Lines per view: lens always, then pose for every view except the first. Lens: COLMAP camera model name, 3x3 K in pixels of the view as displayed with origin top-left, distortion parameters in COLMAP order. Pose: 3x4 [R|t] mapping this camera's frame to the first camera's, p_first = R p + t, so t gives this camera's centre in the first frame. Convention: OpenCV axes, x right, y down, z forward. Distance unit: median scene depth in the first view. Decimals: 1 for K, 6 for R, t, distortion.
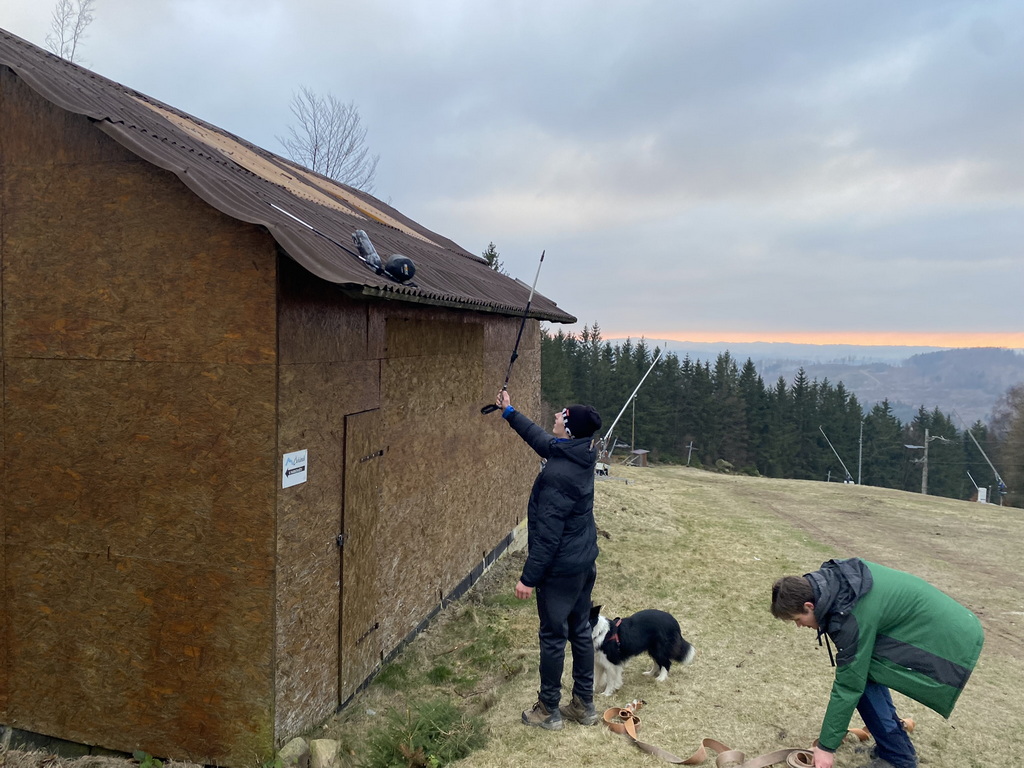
lens RADIAL K [[776.4, 0, 502.6], [0, 776.4, 373.5], [0, 0, 1]] dist [0.052853, -0.061816]
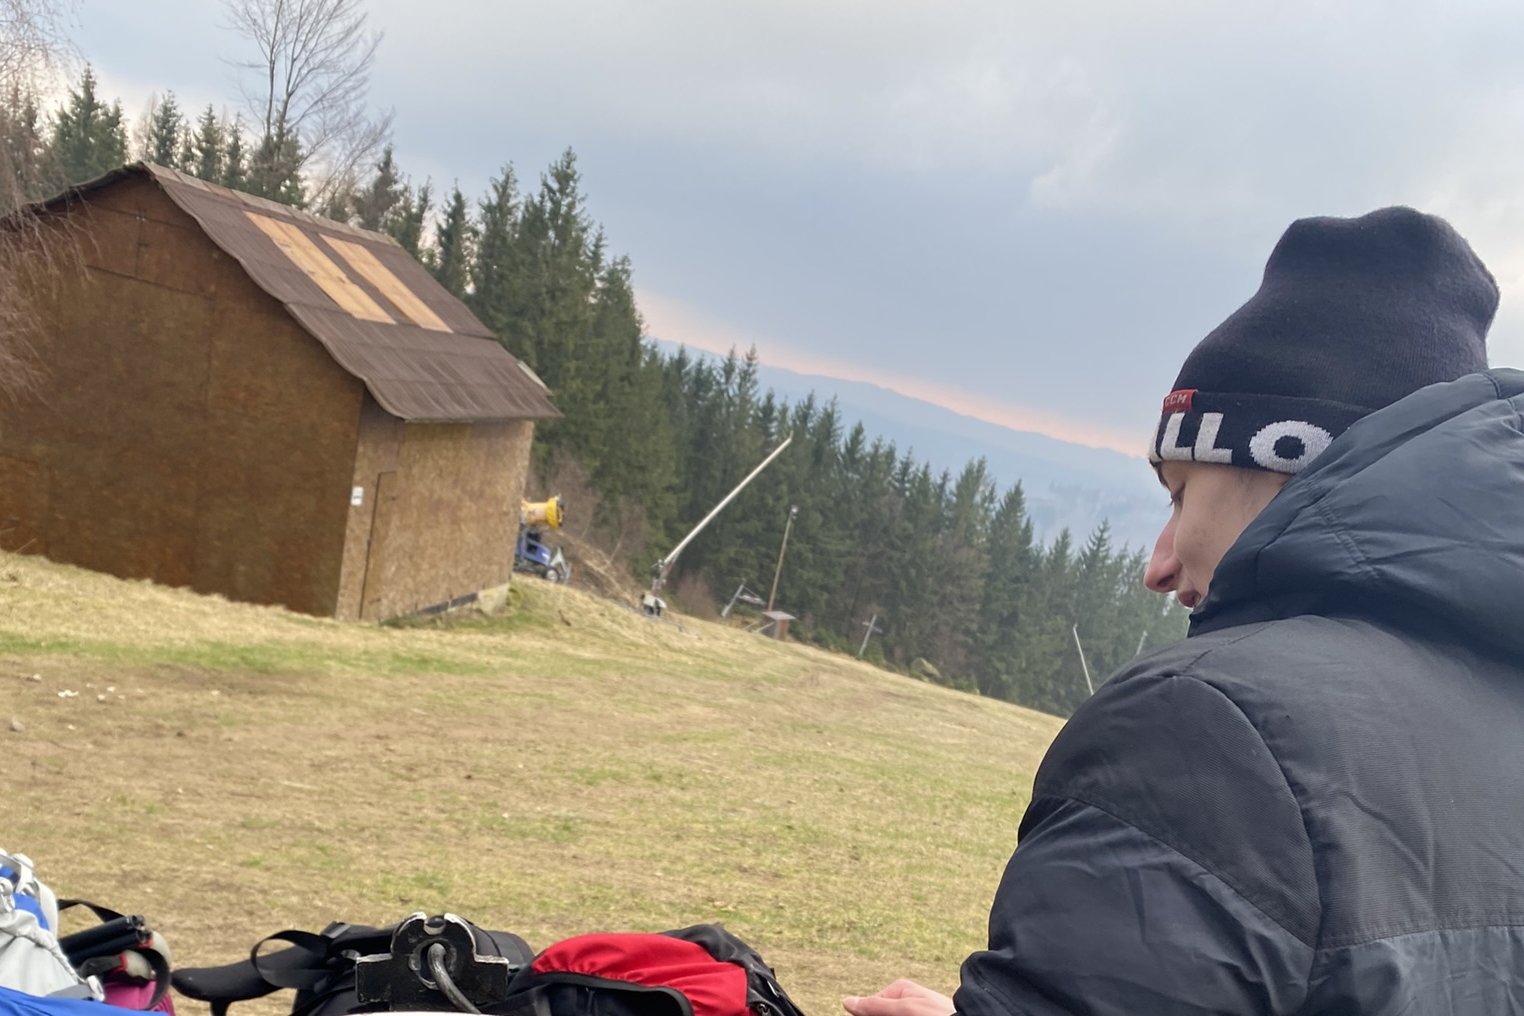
lens RADIAL K [[1581.3, 0, 753.5], [0, 1581.3, 1004.9], [0, 0, 1]] dist [0.004093, 0.000000]
pose [[0.974165, 0.150386, 0.168484, 0.116459], [-0.199269, 0.923457, 0.327900, -0.100685], [-0.106276, -0.353002, 0.929567, -1.625069]]
